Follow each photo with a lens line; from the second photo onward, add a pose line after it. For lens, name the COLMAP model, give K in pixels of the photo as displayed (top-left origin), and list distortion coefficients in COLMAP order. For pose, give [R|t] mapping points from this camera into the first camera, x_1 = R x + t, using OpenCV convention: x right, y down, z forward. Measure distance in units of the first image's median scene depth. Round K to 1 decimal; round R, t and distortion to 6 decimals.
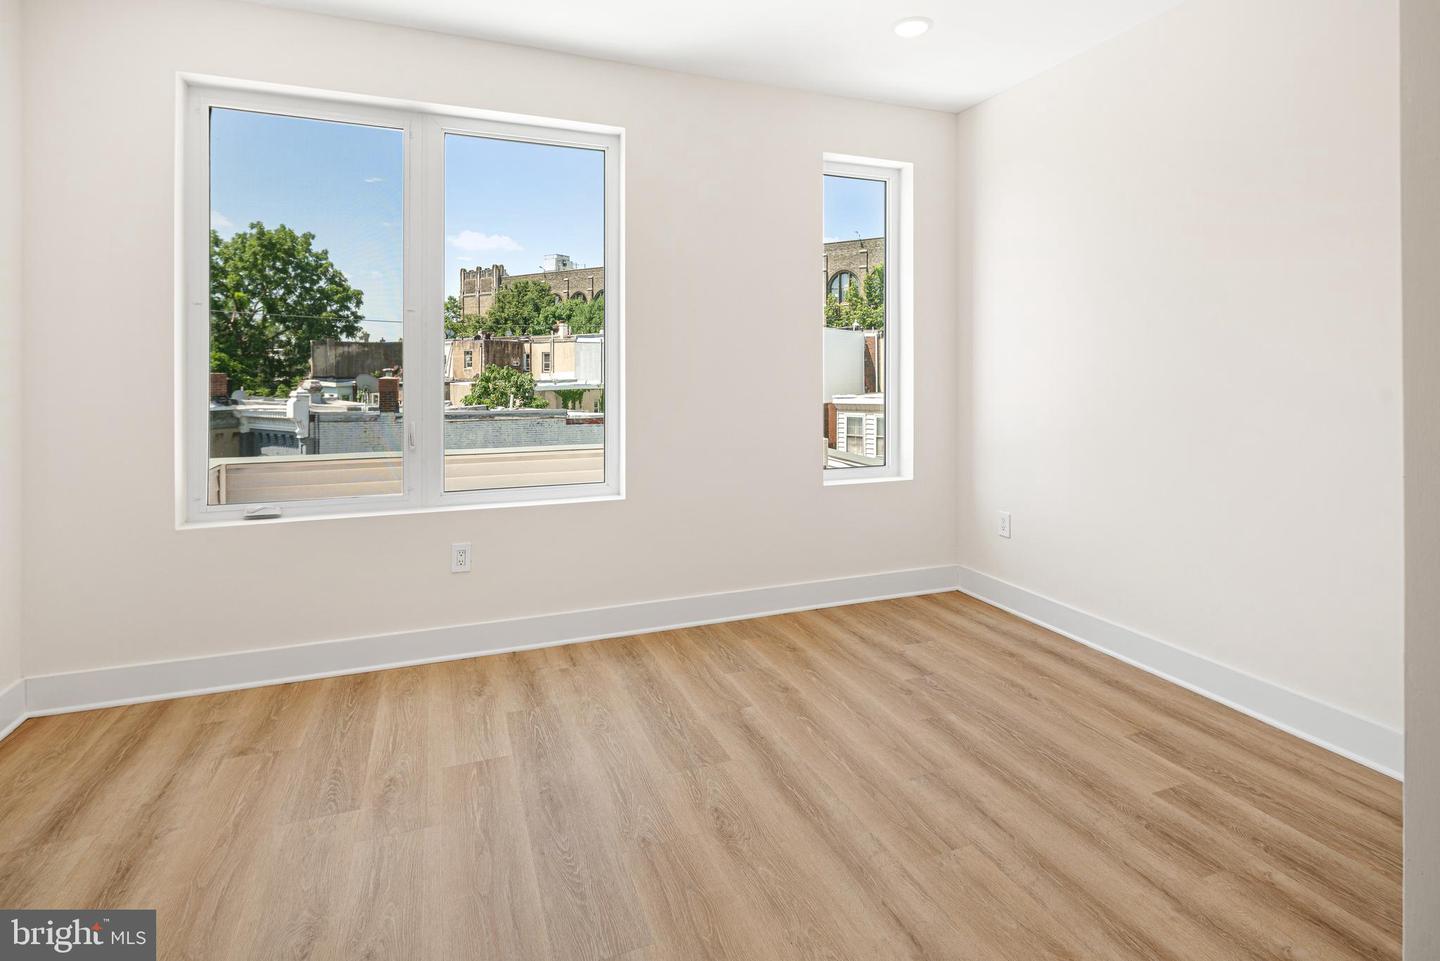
lens RADIAL K [[693.0, 0, 720.0], [0, 693.0, 480.5], [0, 0, 1]] dist [-0.000456, -0.000934]
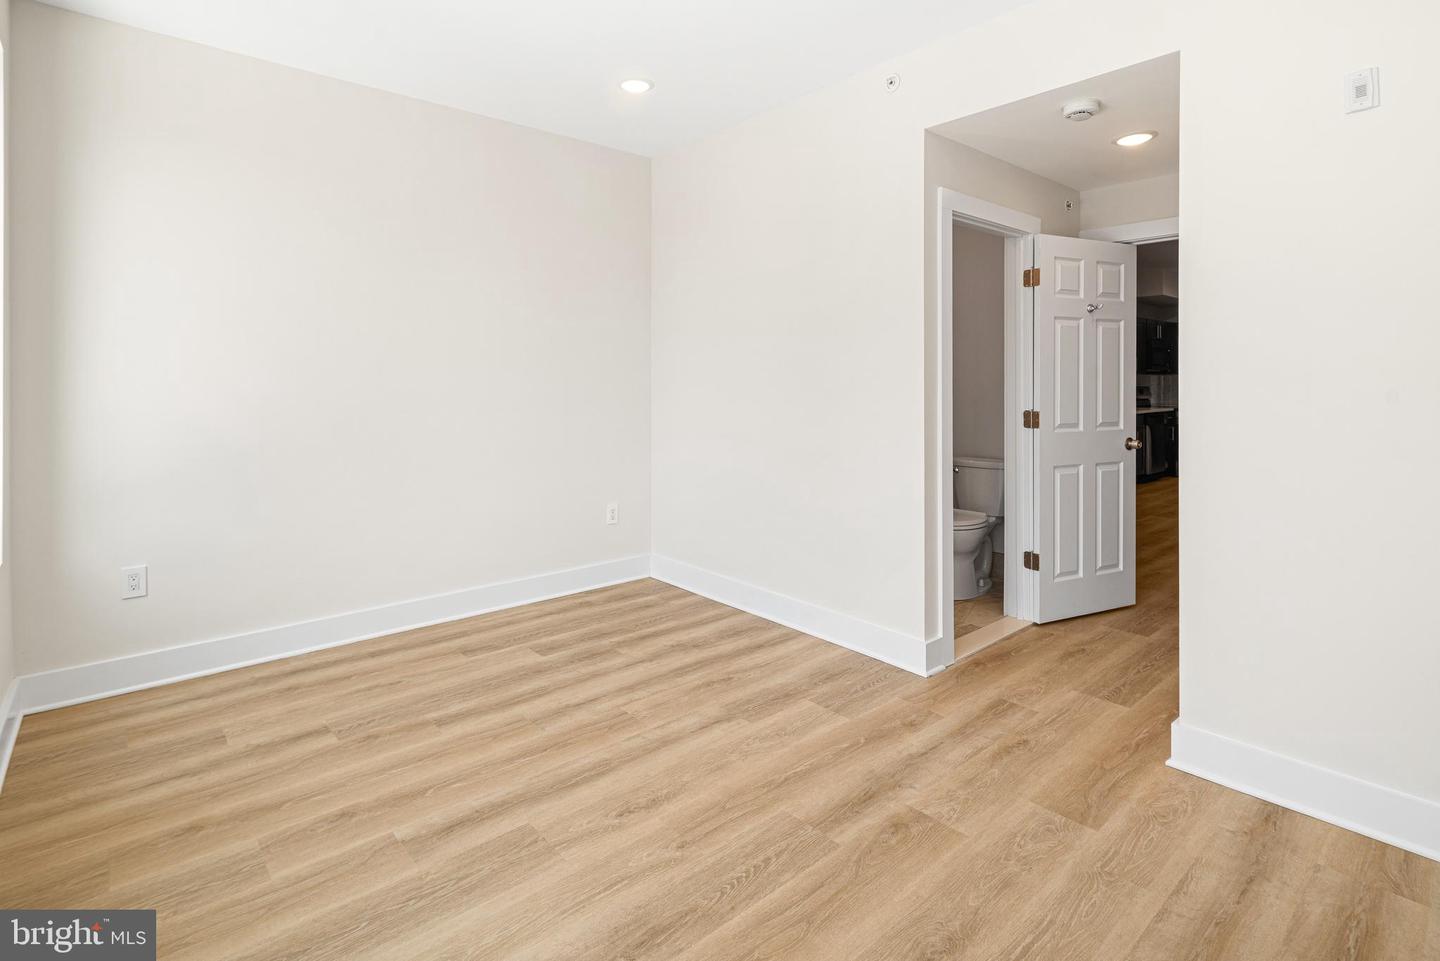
lens RADIAL K [[693.0, 0, 720.0], [0, 693.0, 480.5], [0, 0, 1]] dist [-0.000456, -0.000934]
pose [[-0.329330, -0.135443, 0.934450, -0.850879], [0.154712, 0.968542, 0.194910, -0.159658], [-0.931454, 0.208761, -0.298015, 0.964169]]
